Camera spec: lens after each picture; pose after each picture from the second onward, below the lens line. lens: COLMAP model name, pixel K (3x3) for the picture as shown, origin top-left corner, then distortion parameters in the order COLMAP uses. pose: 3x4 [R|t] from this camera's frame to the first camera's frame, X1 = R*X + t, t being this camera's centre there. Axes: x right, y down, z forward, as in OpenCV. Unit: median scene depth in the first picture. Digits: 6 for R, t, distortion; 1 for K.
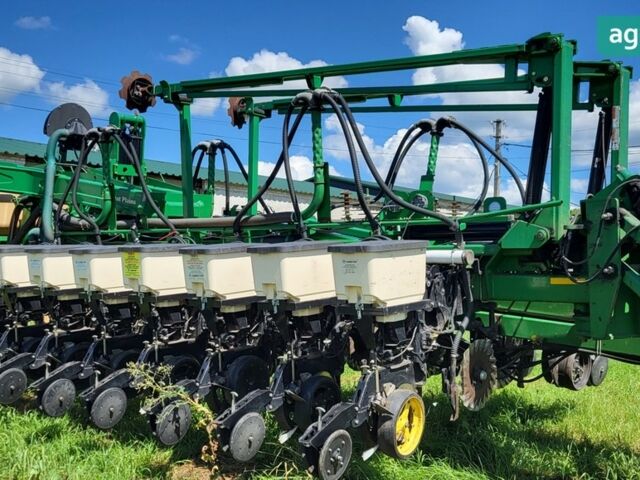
lens RADIAL K [[1023.0, 0, 320.0], [0, 1023.0, 240.0], [0, 0, 1]] dist [0.004611, -0.067449]
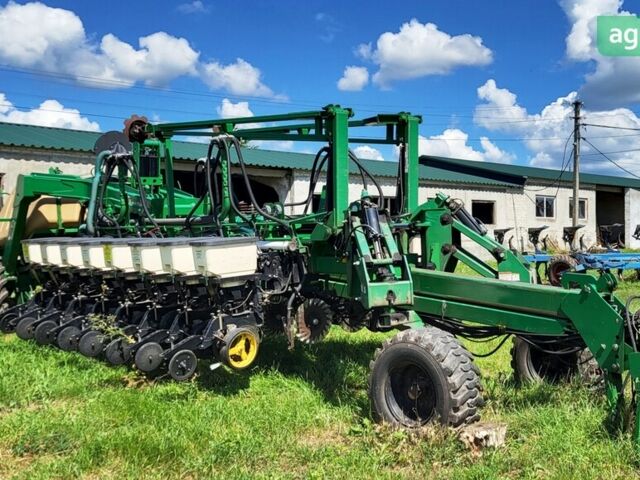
lens RADIAL K [[1023.0, 0, 320.0], [0, 1023.0, 240.0], [0, 0, 1]] dist [0.004611, -0.067449]
pose [[0.988194, -0.015353, -0.152437, 0.409801], [0.019251, 0.999524, 0.024126, -0.028829], [0.151994, -0.026776, 0.988019, -0.533614]]
